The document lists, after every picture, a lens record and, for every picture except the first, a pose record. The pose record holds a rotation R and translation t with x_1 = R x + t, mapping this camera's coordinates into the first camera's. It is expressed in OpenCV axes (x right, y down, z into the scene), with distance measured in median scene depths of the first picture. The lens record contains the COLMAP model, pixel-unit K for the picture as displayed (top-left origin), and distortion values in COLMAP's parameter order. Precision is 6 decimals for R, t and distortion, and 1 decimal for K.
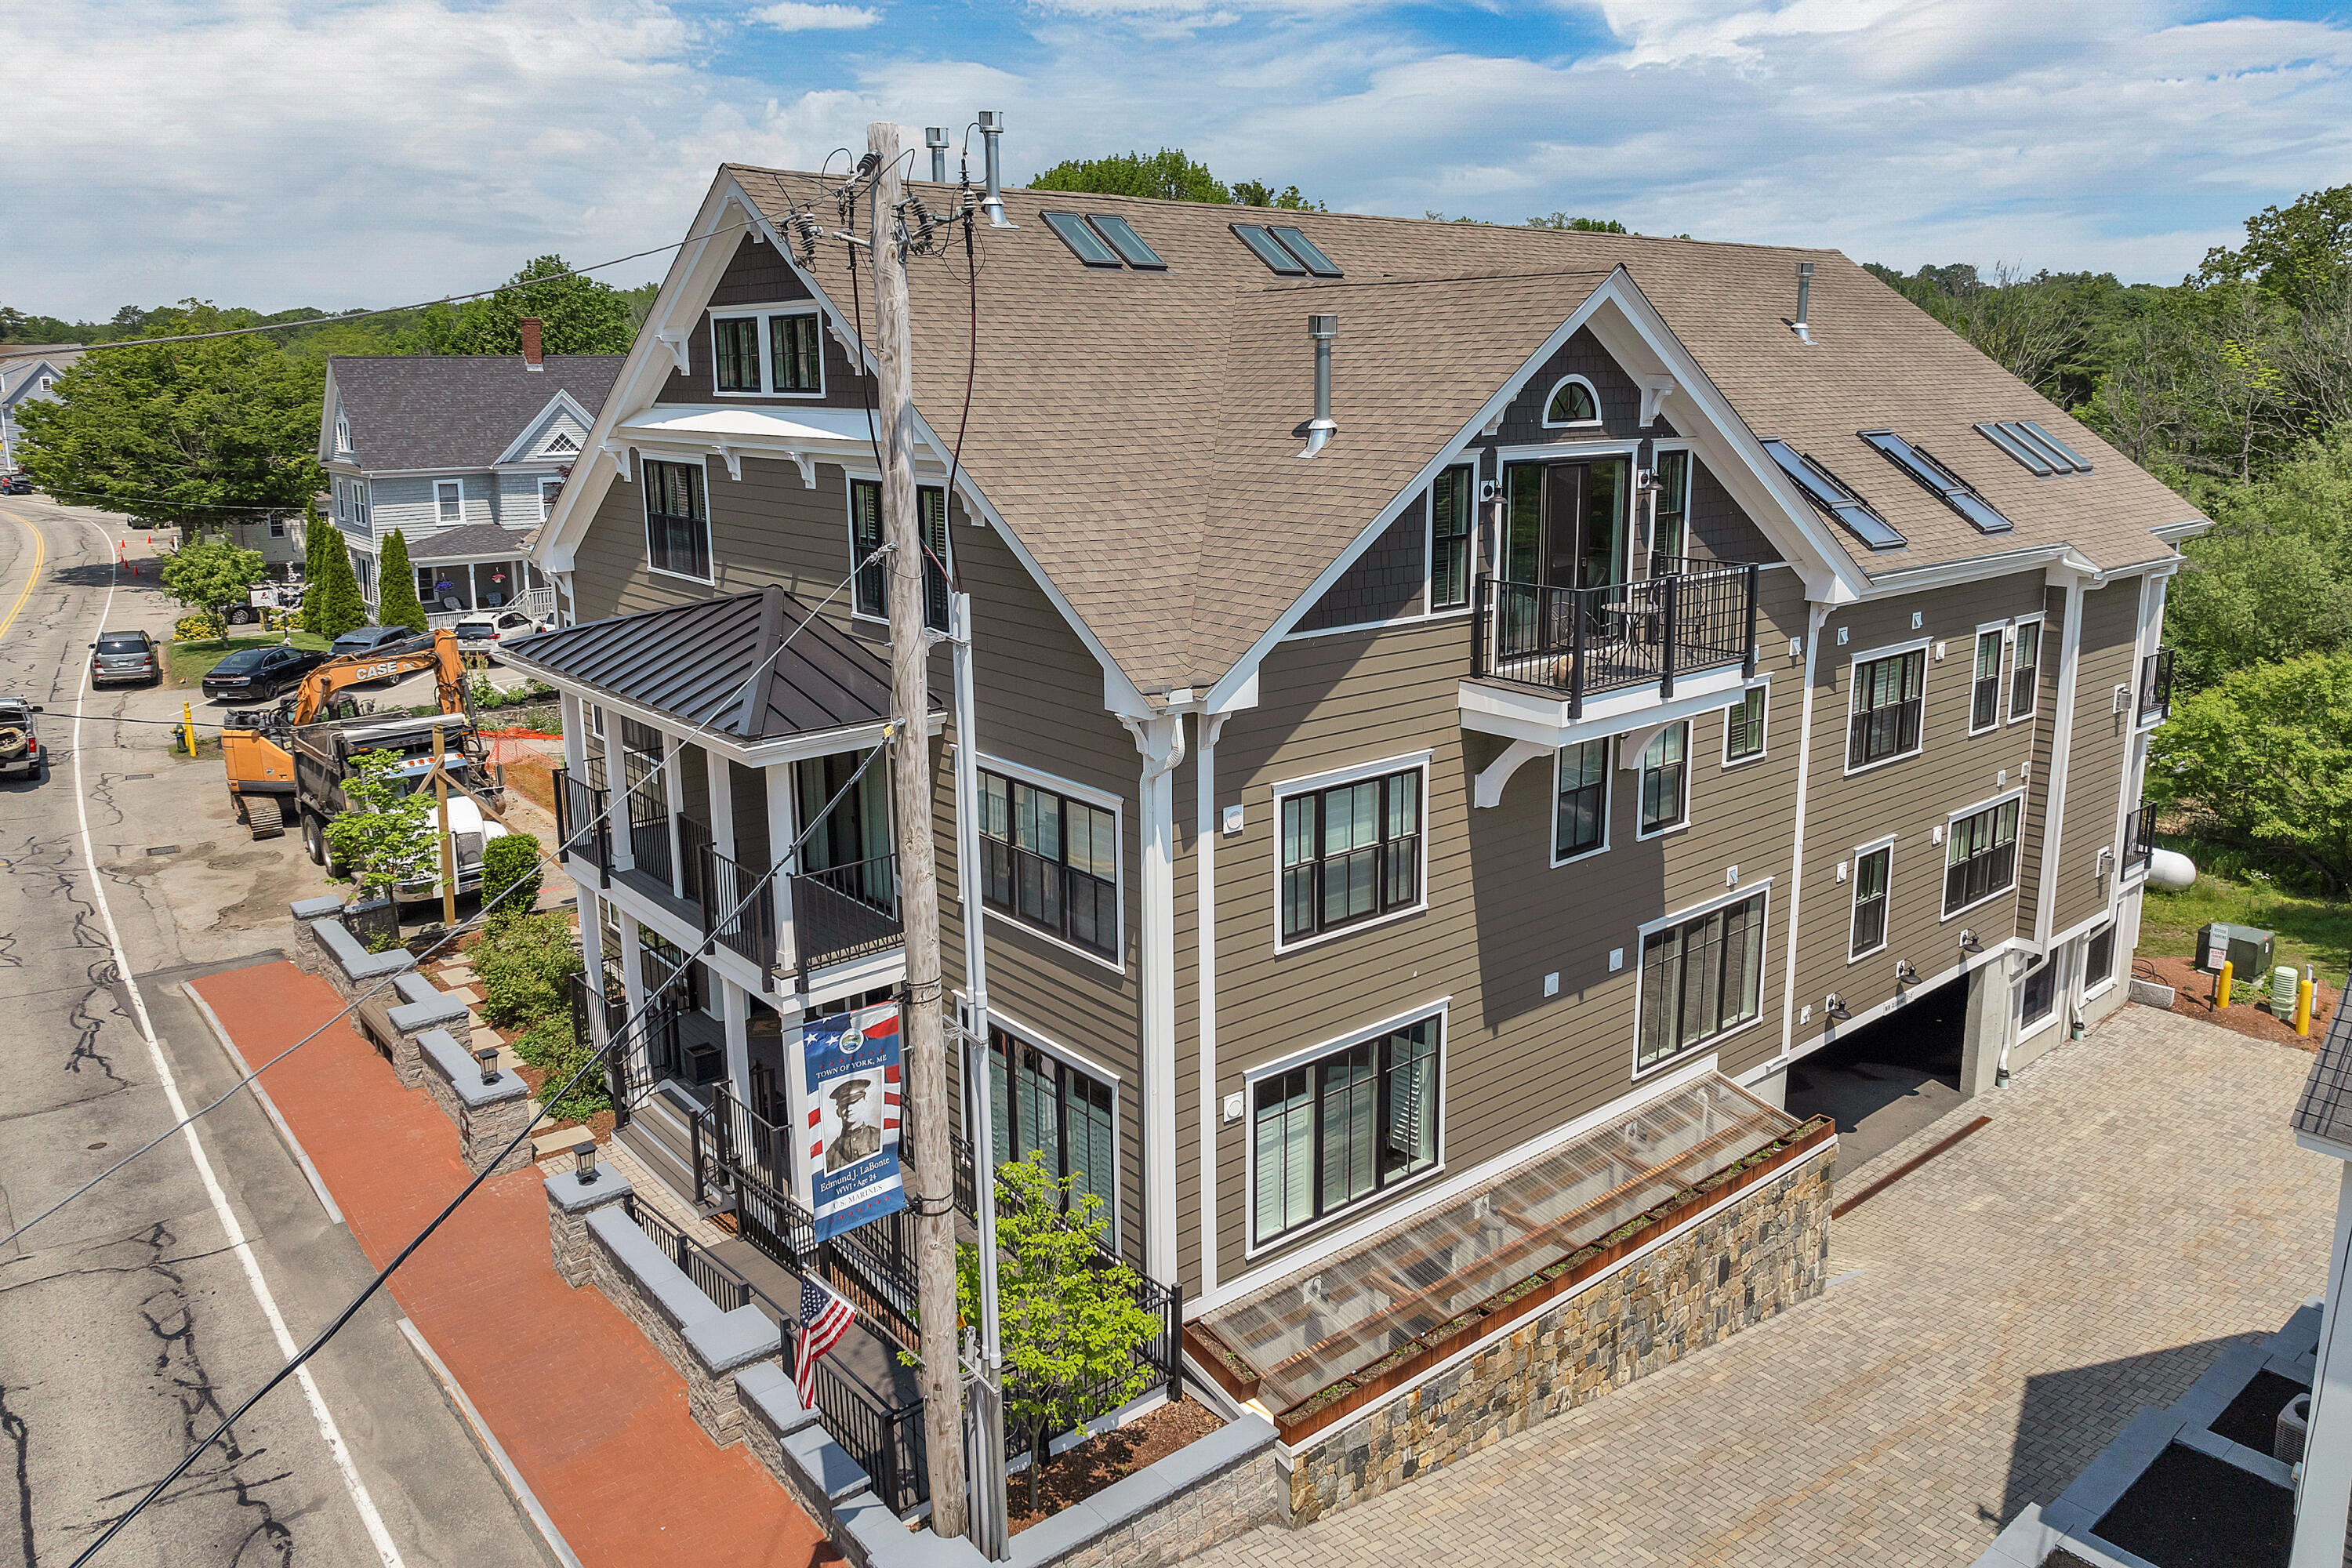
lens RADIAL K [[1655.8, 0, 1188.8], [0, 1655.8, 688.0], [0, 0, 1]] dist [-0.047126, 0.016197]
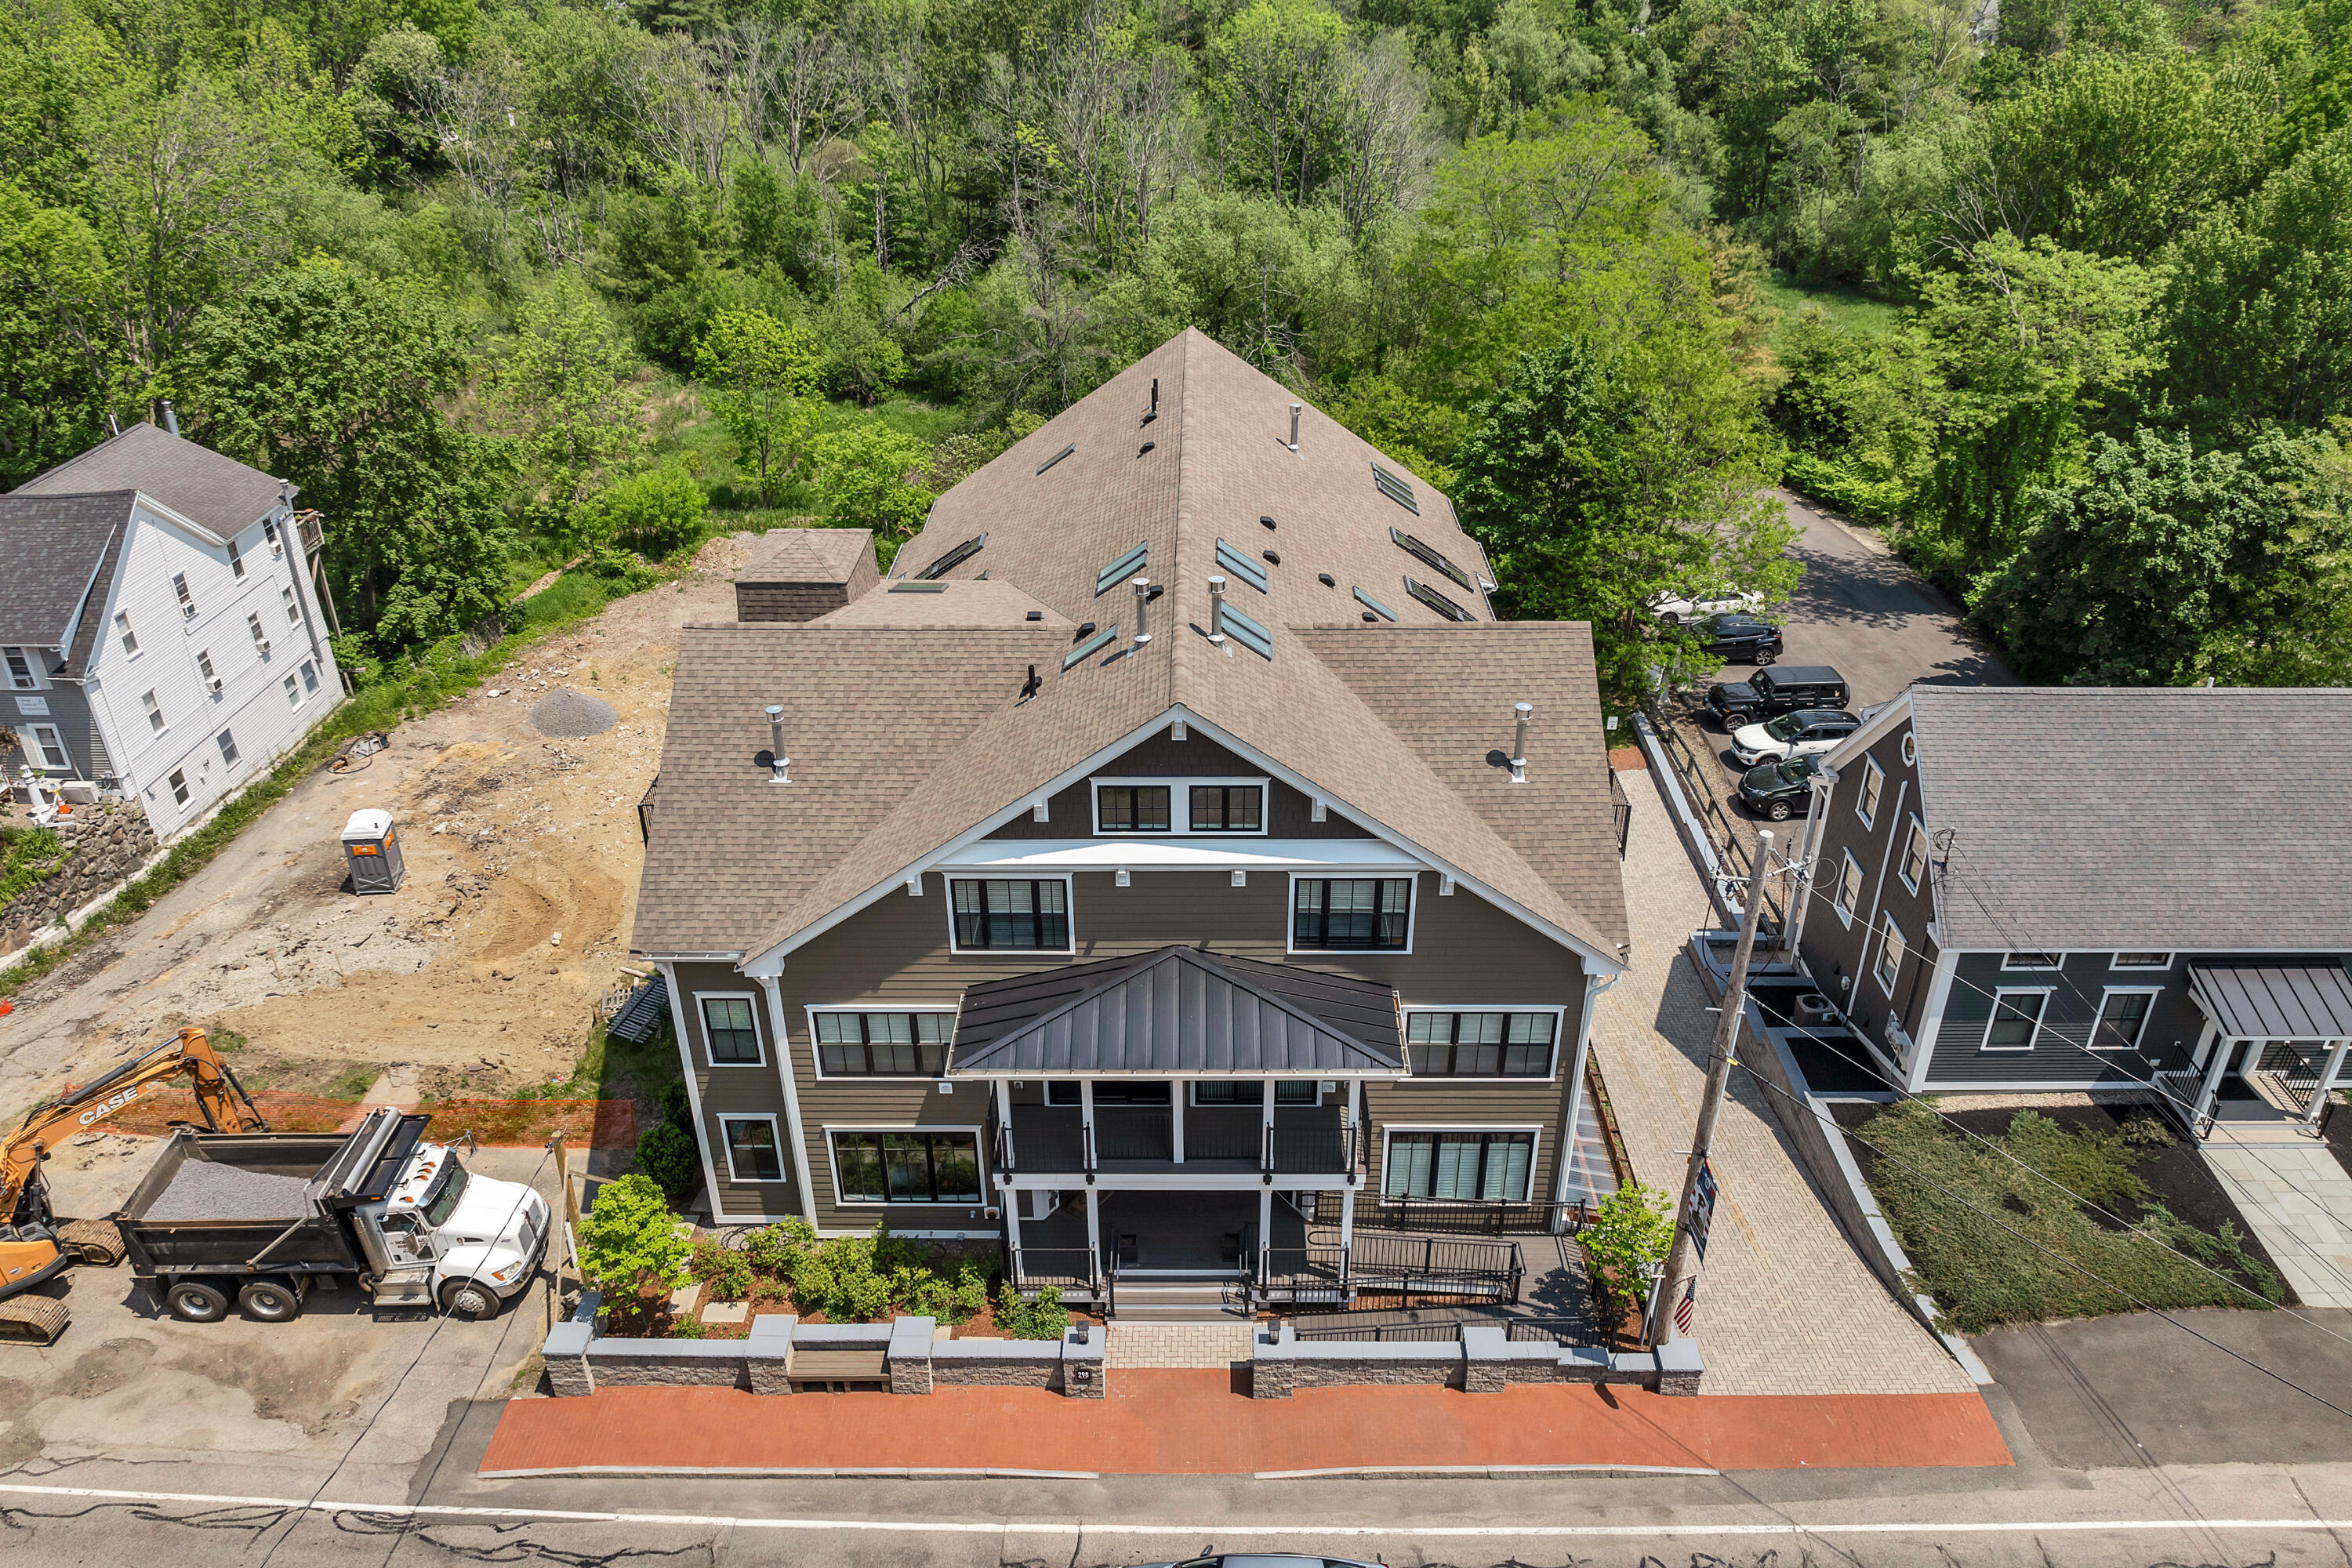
lens RADIAL K [[1655.8, 0, 1188.8], [0, 1655.8, 803.0], [0, 0, 1]] dist [-0.047126, 0.016197]
pose [[0.647813, -0.373043, 0.664212, -1.168435], [0.147303, 0.916783, 0.371229, -0.717662], [-0.747422, -0.142647, 0.648854, 0.079210]]
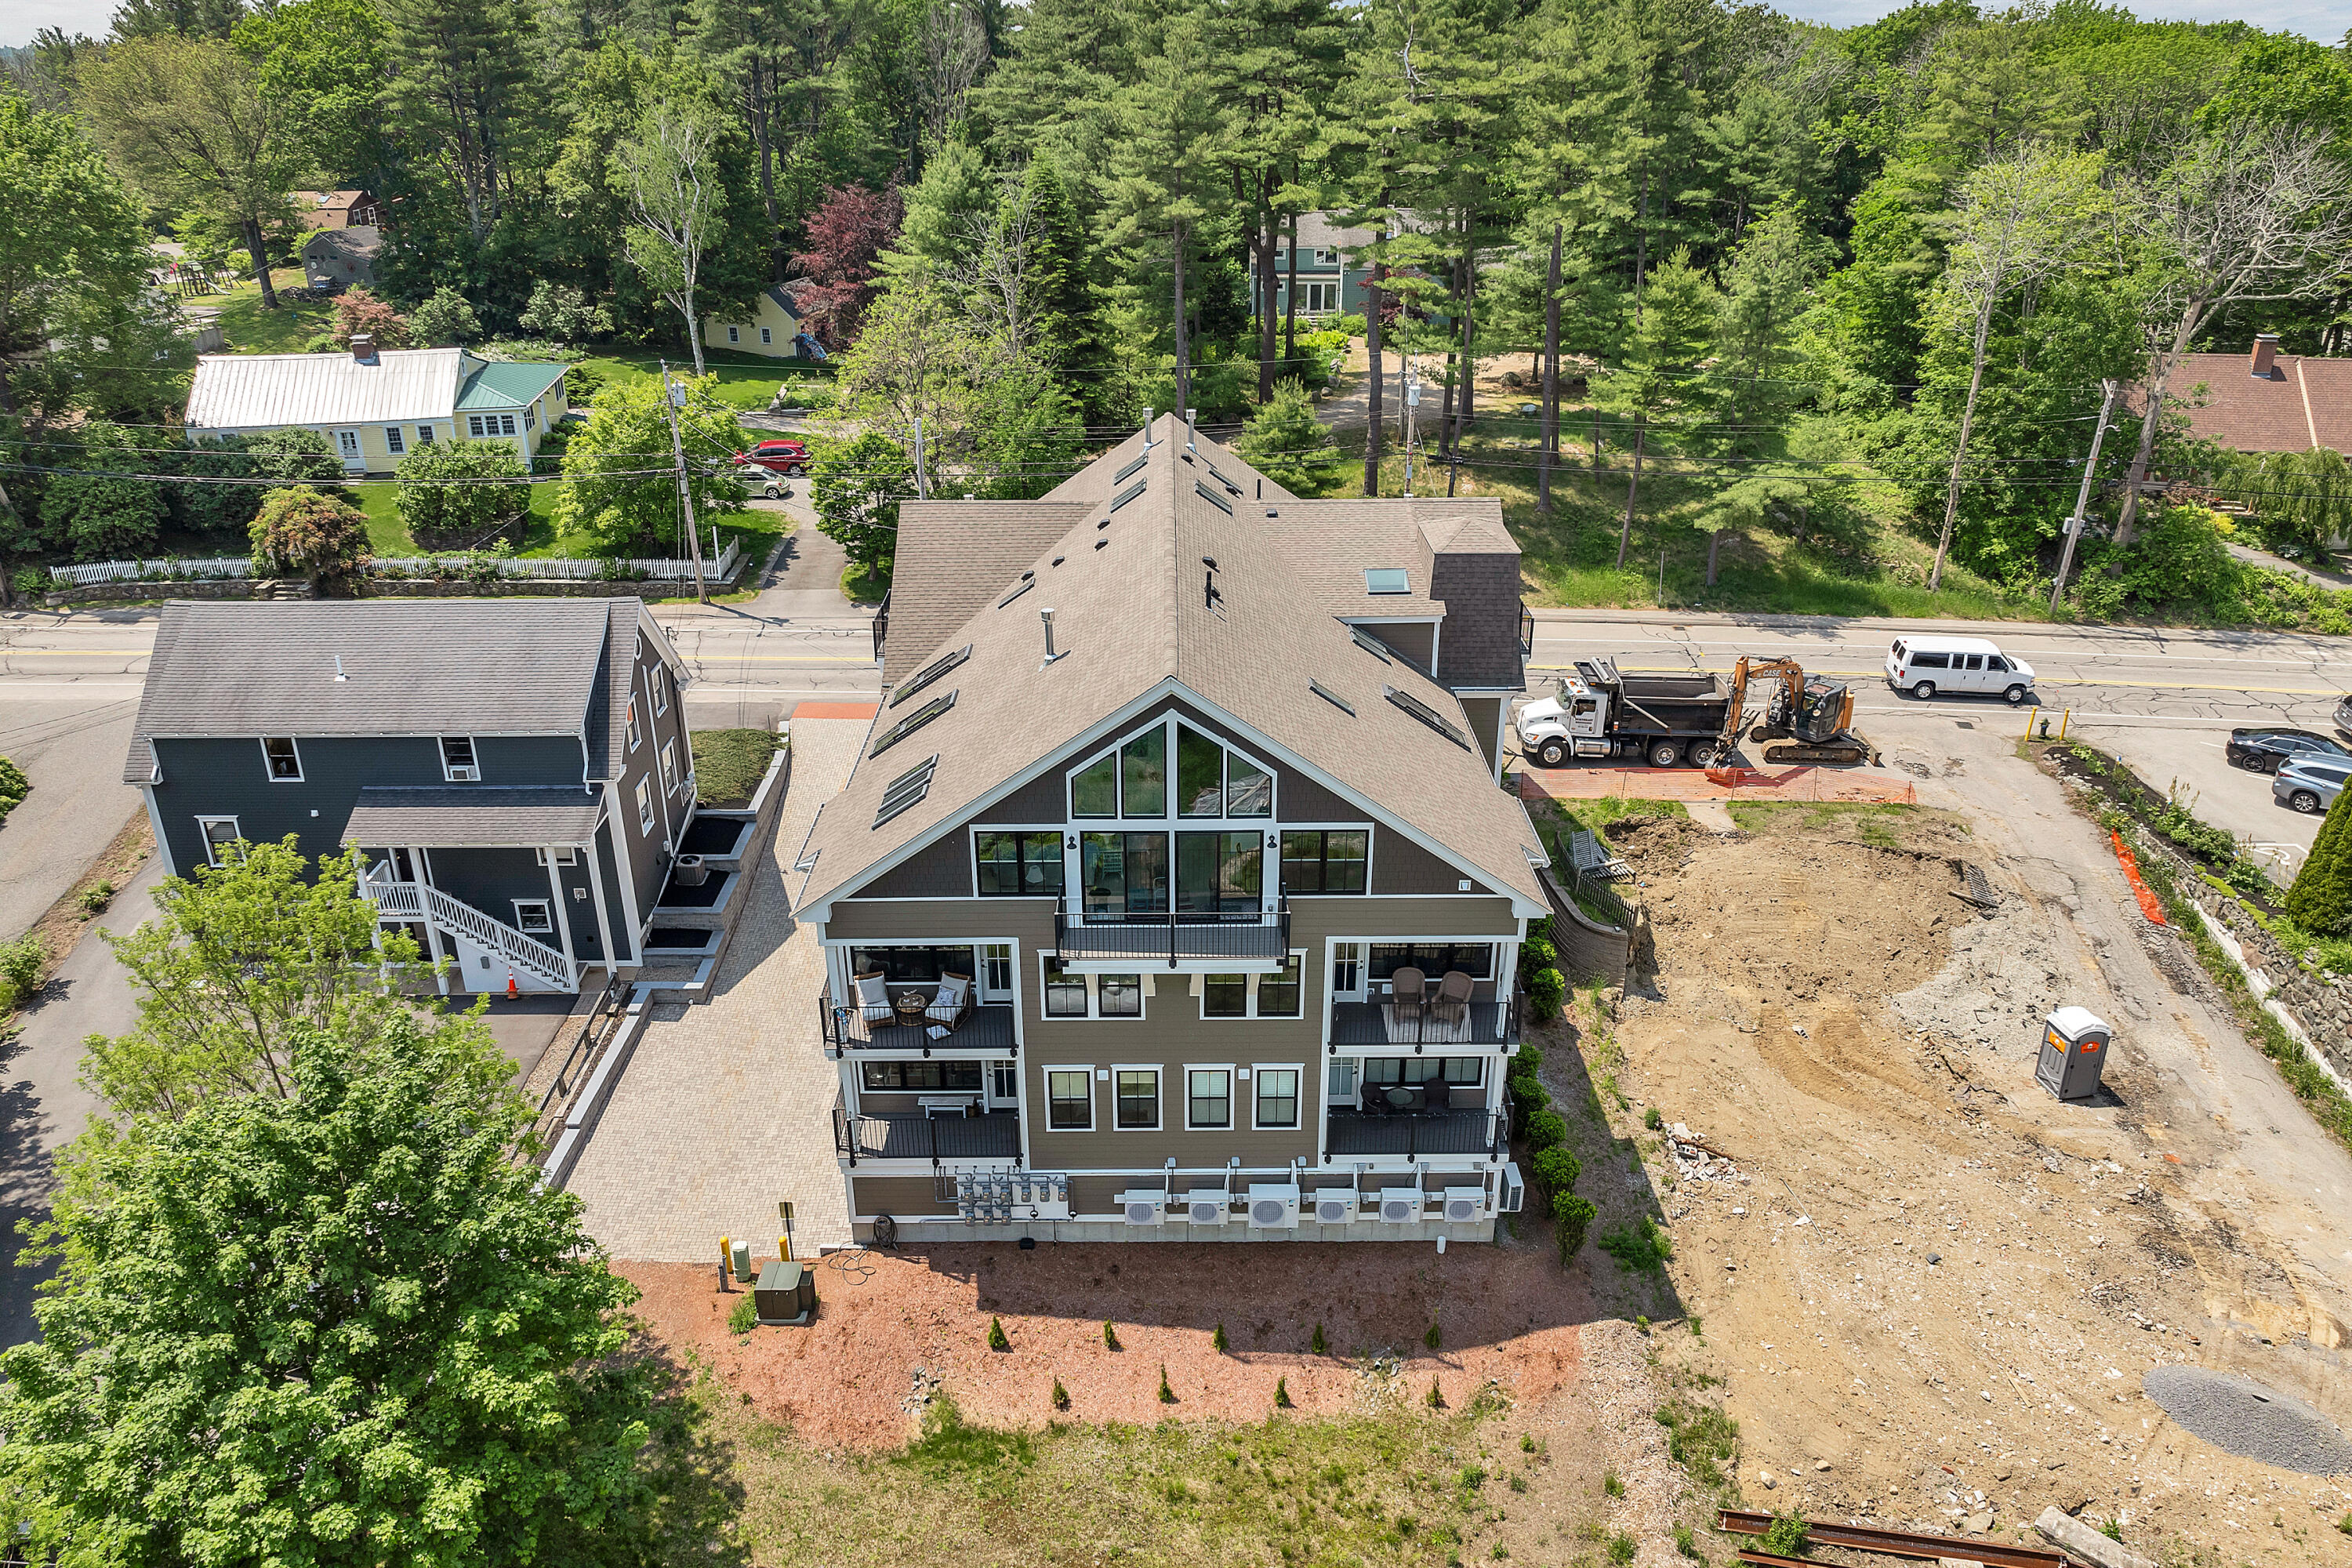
lens RADIAL K [[1655.8, 0, 1189.7], [0, 1655.8, 790.7], [0, 0, 1]] dist [-0.047126, 0.016197]
pose [[-0.632125, 0.326502, -0.702719, 1.820236], [-0.144642, 0.841231, 0.520970, -1.198797], [0.761247, 0.430961, -0.484537, 2.557427]]
